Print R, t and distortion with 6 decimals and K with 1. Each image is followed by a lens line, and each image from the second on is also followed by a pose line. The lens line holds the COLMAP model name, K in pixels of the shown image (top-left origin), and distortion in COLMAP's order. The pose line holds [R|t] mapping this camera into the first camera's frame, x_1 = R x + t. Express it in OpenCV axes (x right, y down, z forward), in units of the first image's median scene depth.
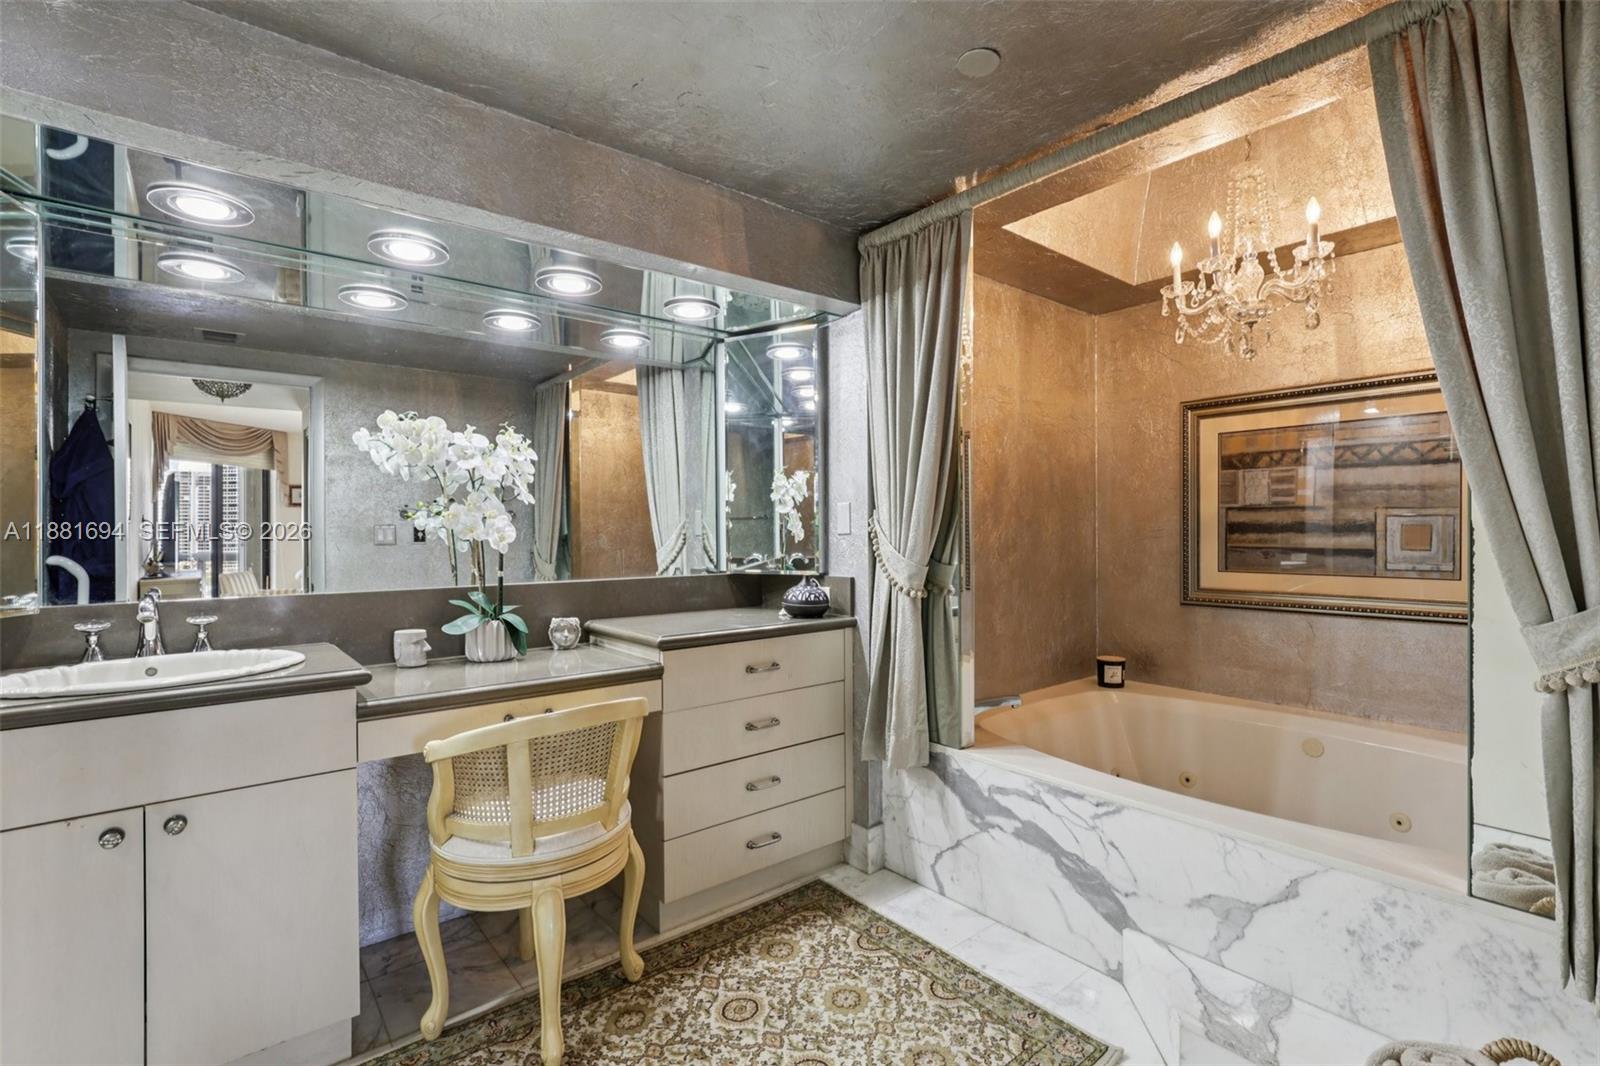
lens RADIAL K [[738.6, 0, 800.0], [0, 738.6, 533.0], [0, 0, 1]] dist [-0.031770, 0.001013]
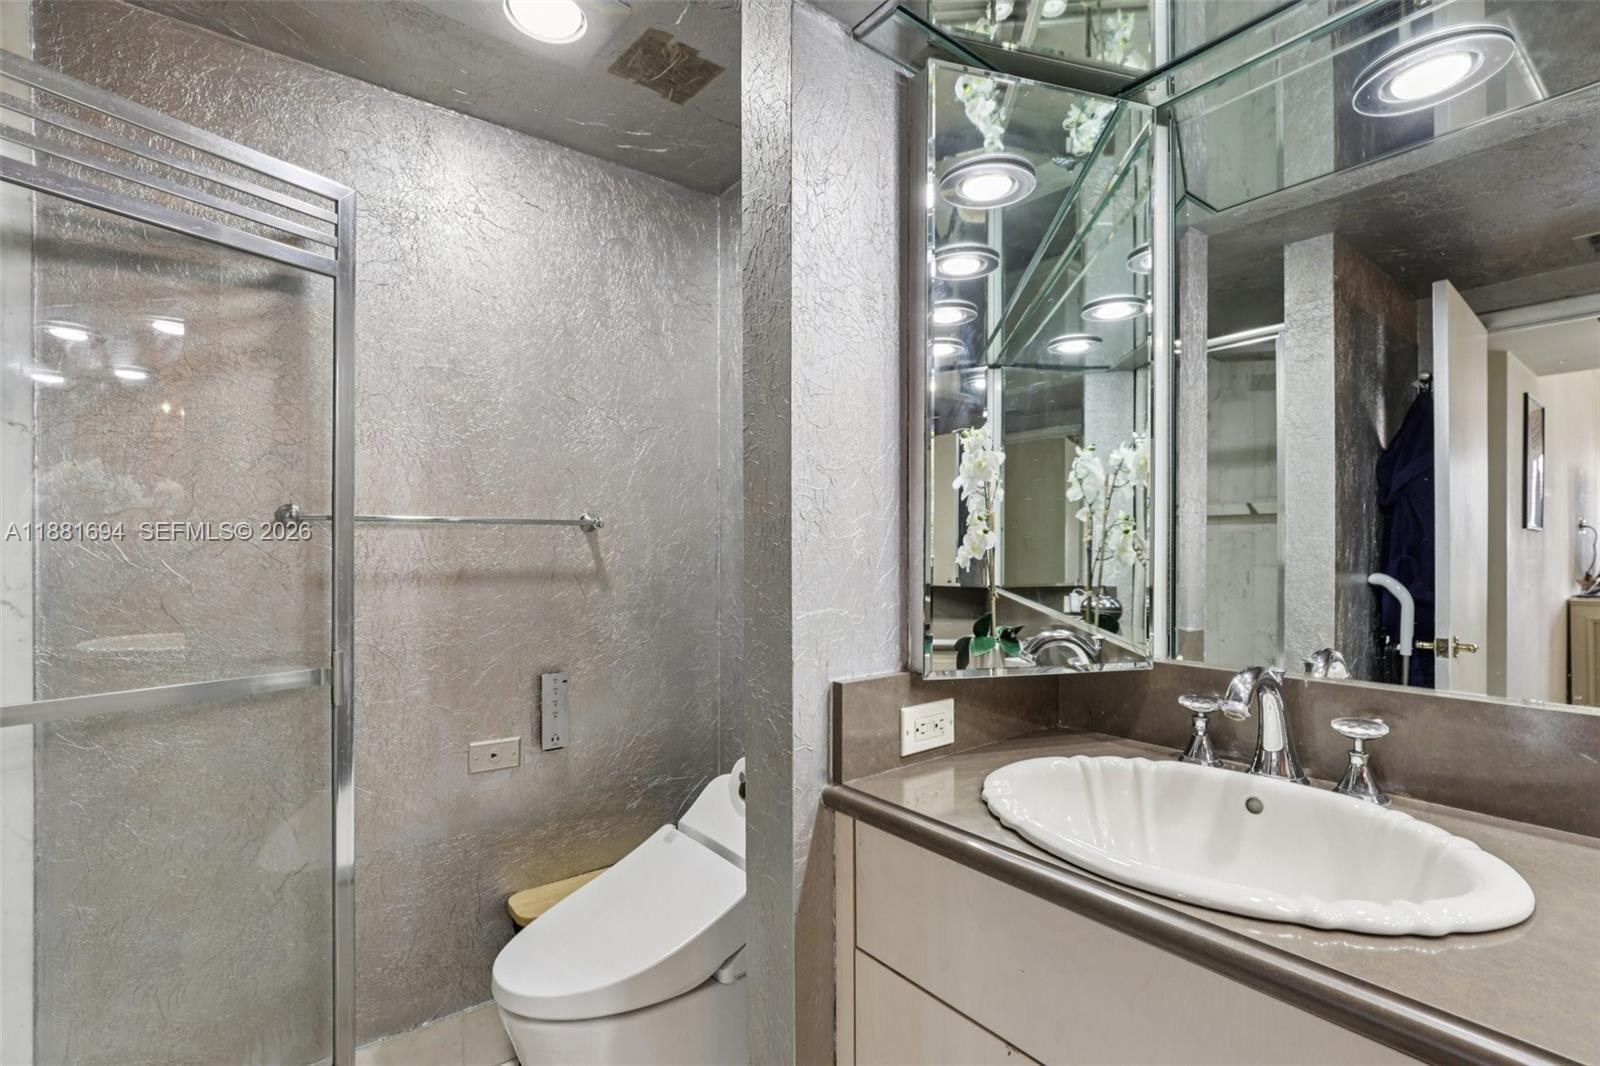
lens RADIAL K [[738.6, 0, 800.0], [0, 738.6, 533.0], [0, 0, 1]] dist [-0.031770, 0.001013]
pose [[-0.030945, -0.014563, -0.999415, -0.305260], [0.005763, 0.999875, -0.014748, -0.011184], [0.999504, -0.006216, -0.030857, 0.611344]]
